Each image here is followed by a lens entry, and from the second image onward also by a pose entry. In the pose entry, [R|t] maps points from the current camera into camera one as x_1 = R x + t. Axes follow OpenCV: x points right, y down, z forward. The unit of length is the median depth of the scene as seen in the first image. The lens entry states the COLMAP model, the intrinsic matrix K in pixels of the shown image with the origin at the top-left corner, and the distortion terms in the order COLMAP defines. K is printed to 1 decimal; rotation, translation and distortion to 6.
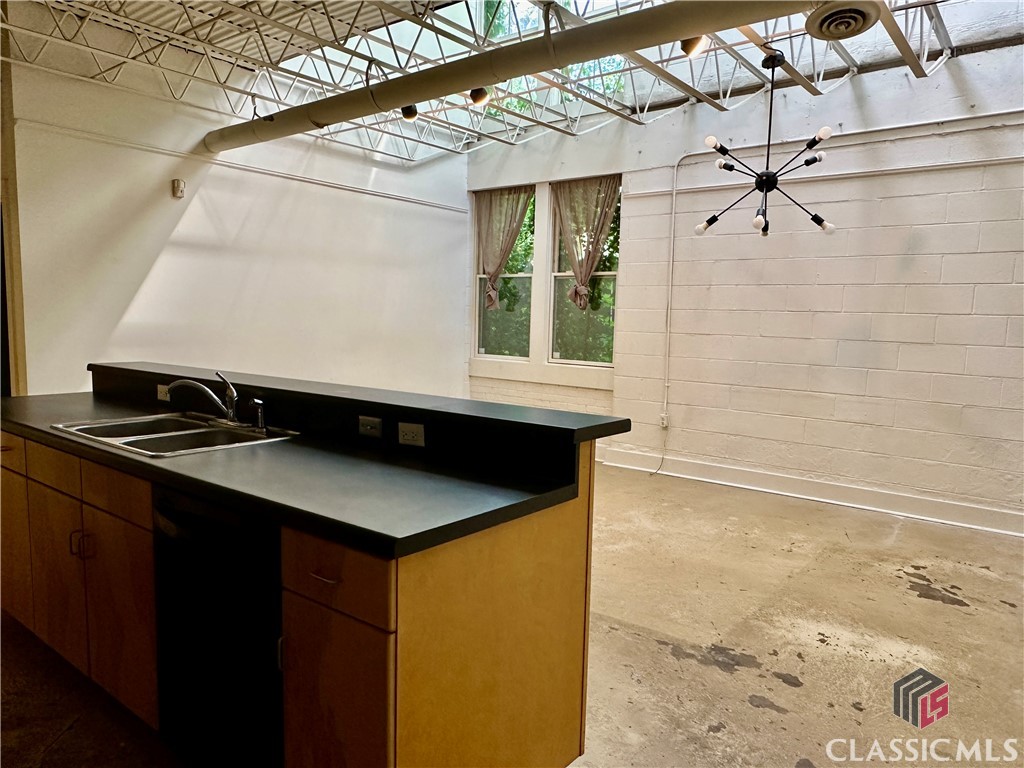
lens RADIAL K [[709.3, 0, 510.5], [0, 709.3, 390.2], [0, 0, 1]] dist [0.001549, -0.003490]
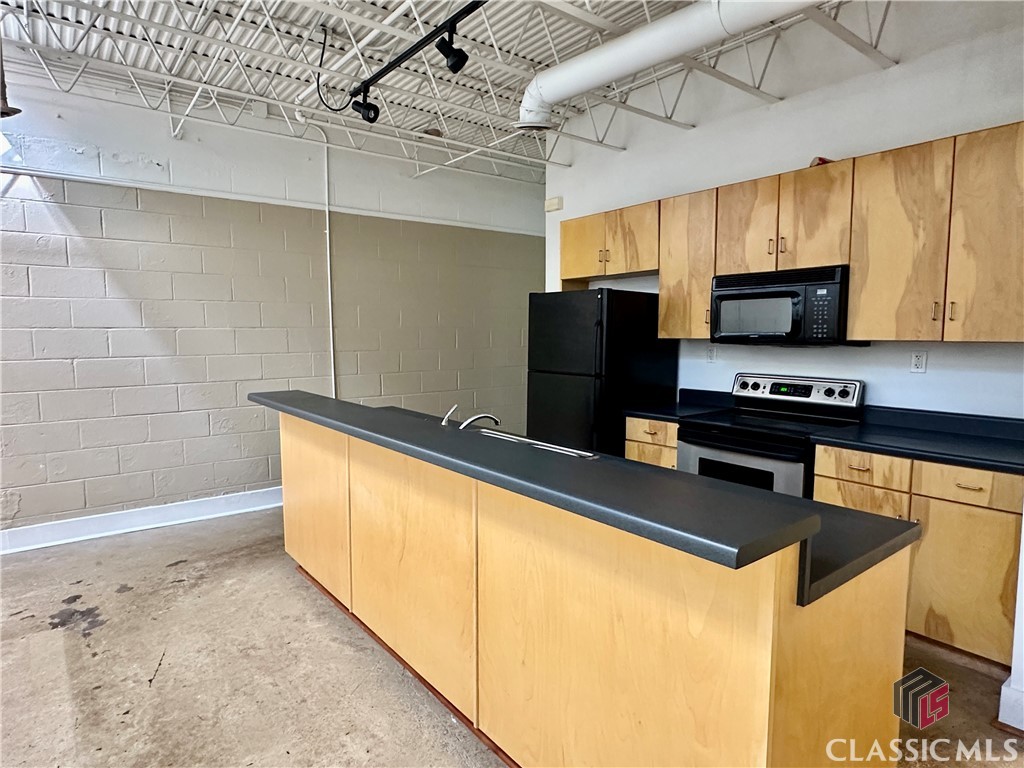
lens RADIAL K [[594.6, 0, 509.7], [0, 594.6, 383.7], [0, 0, 1]] dist [-0.005128, 0.000947]
pose [[-0.971032, -0.046727, 0.234336, -0.383004], [0.000964, 0.979919, 0.199393, -0.132102], [-0.238947, 0.193843, -0.951488, 0.996843]]
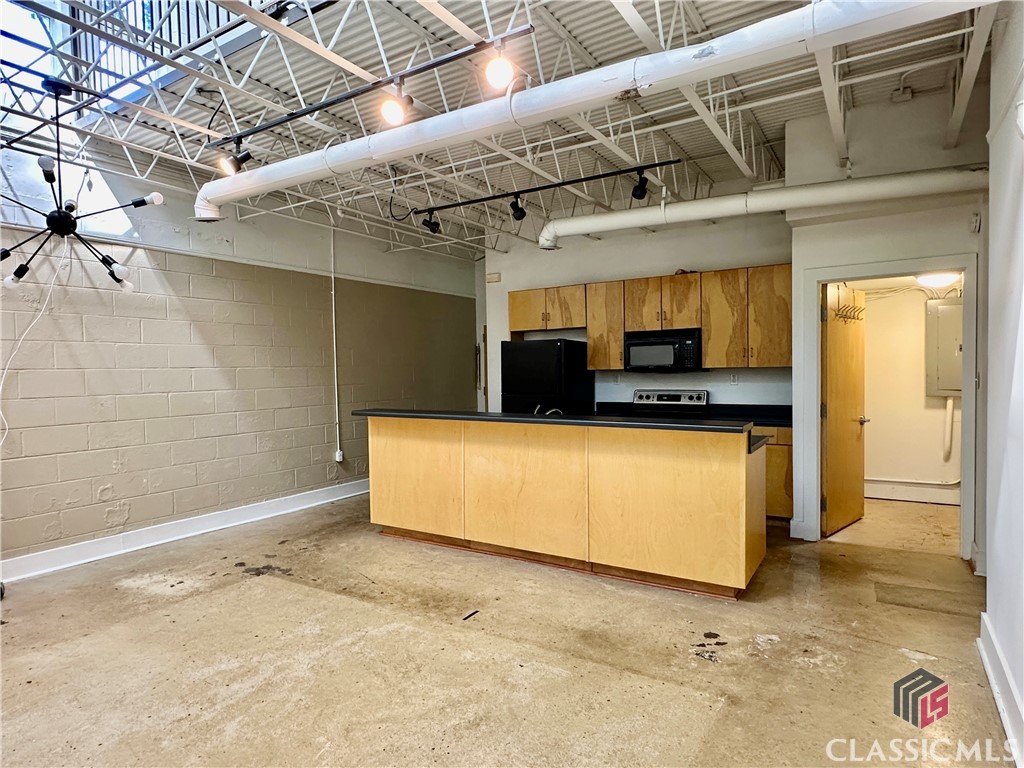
lens RADIAL K [[594.6, 0, 509.7], [0, 594.6, 383.7], [0, 0, 1]] dist [-0.005128, 0.000947]
pose [[-0.994307, -0.008825, -0.106184, -0.084539], [-0.022510, 0.991469, 0.128383, -0.162277], [0.104145, 0.130043, -0.986024, 1.415015]]
